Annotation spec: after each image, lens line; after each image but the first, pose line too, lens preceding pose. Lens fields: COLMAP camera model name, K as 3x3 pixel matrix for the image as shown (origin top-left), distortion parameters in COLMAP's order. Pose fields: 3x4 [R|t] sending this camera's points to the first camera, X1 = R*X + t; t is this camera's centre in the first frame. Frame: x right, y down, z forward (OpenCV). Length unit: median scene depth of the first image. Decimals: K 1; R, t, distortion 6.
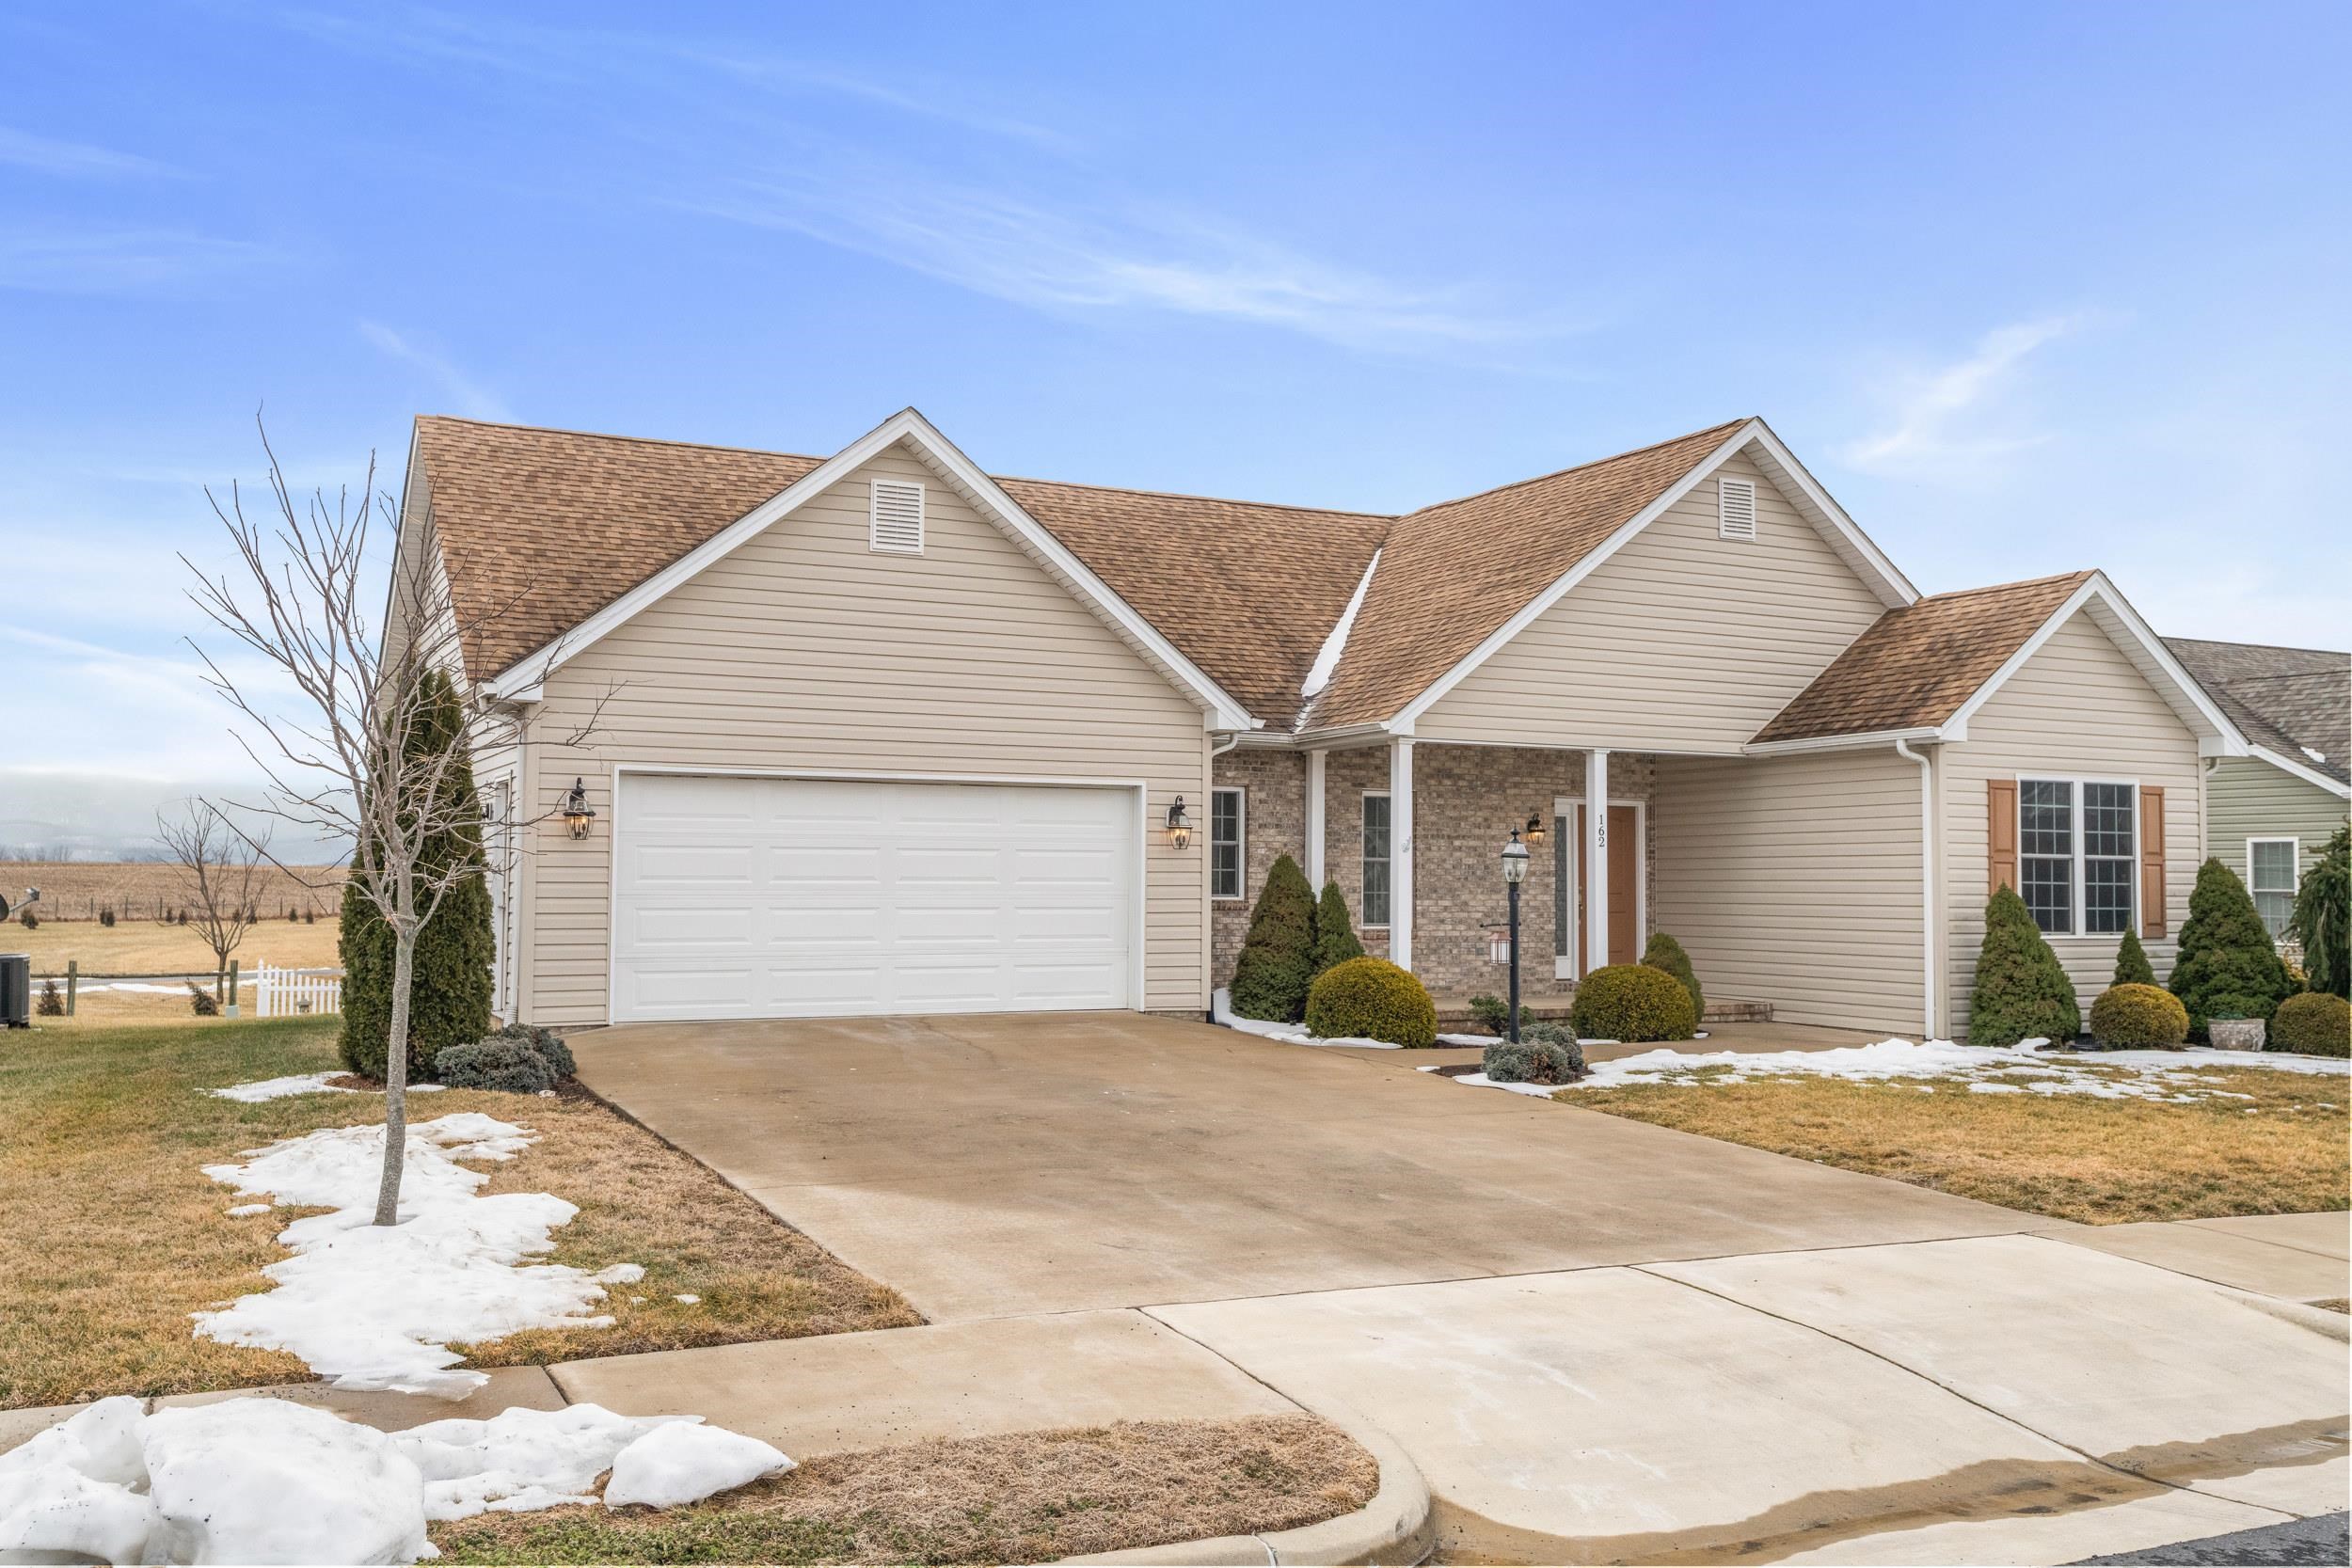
lens RADIAL K [[2034.4, 0, 1177.2], [0, 2034.4, 773.7], [0, 0, 1]] dist [0.001107, 0.001112]
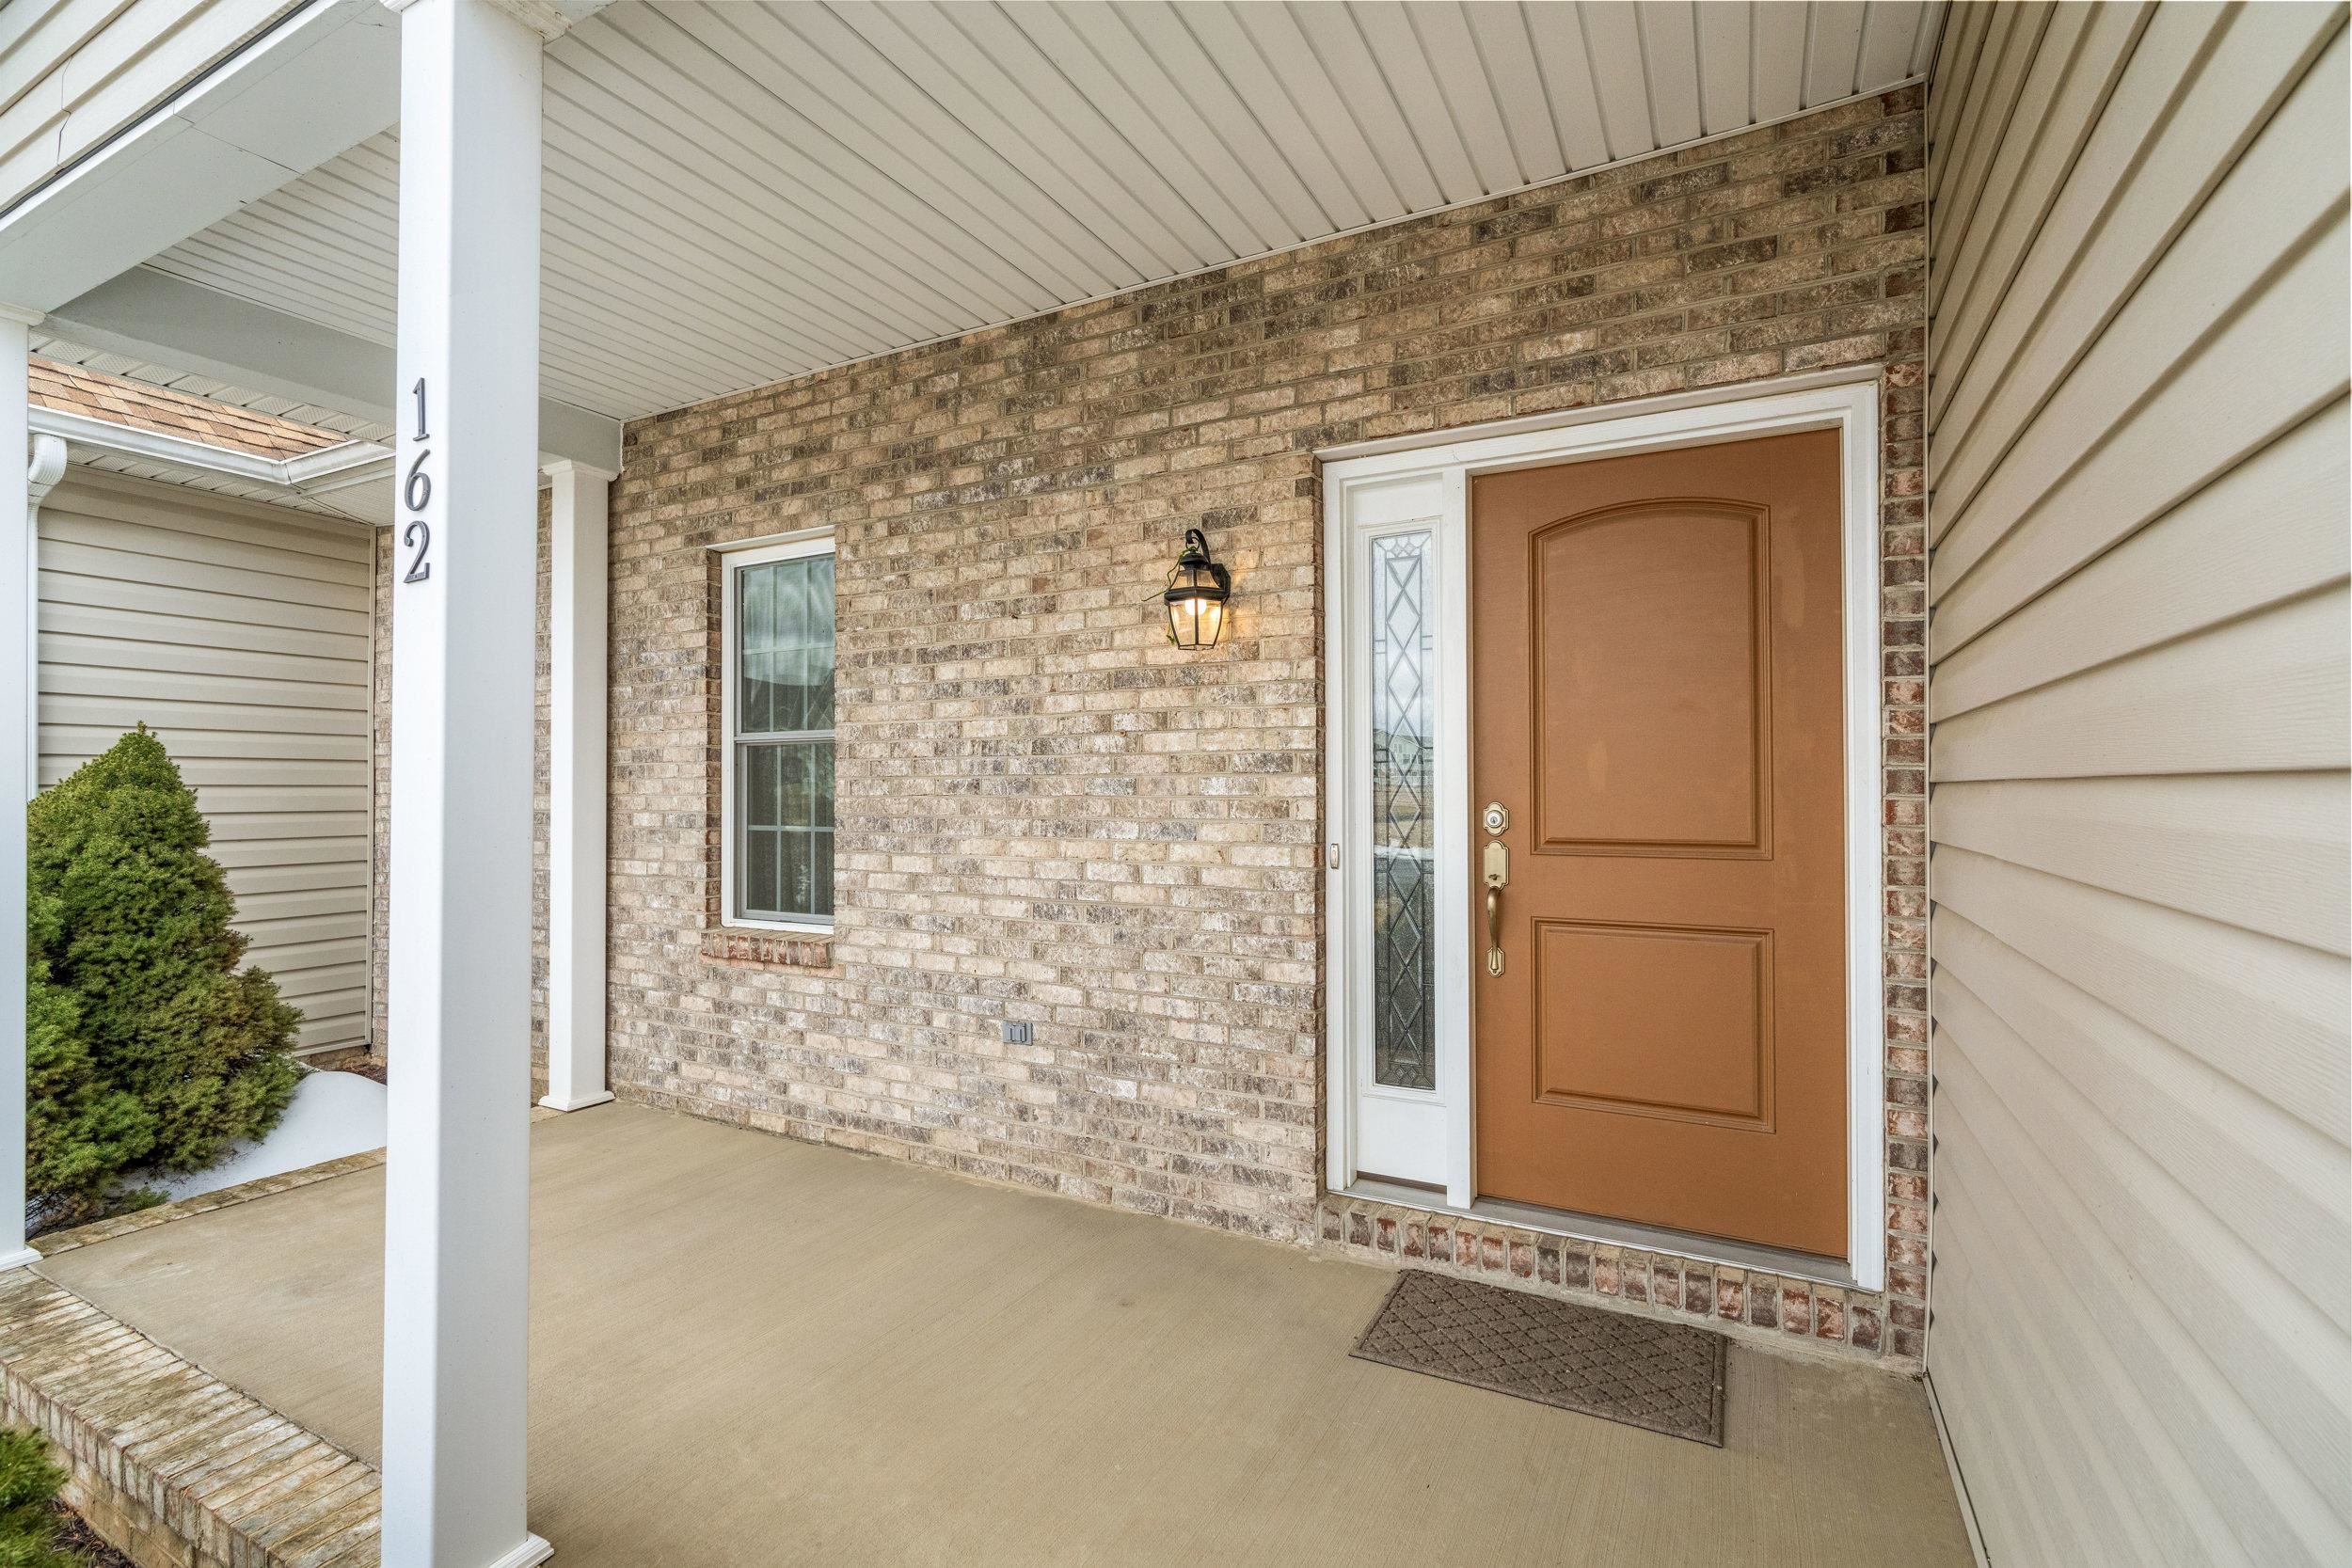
lens RADIAL K [[1063.0, 0, 1184.4], [0, 1063.0, 776.2], [0, 0, 1]] dist [-0.005874, 0.002408]
pose [[0.576269, -0.019121, -0.817036, 0.307571], [0.052739, 0.998513, 0.013829, 0.052468], [0.815556, -0.051059, 0.576421, 0.990763]]
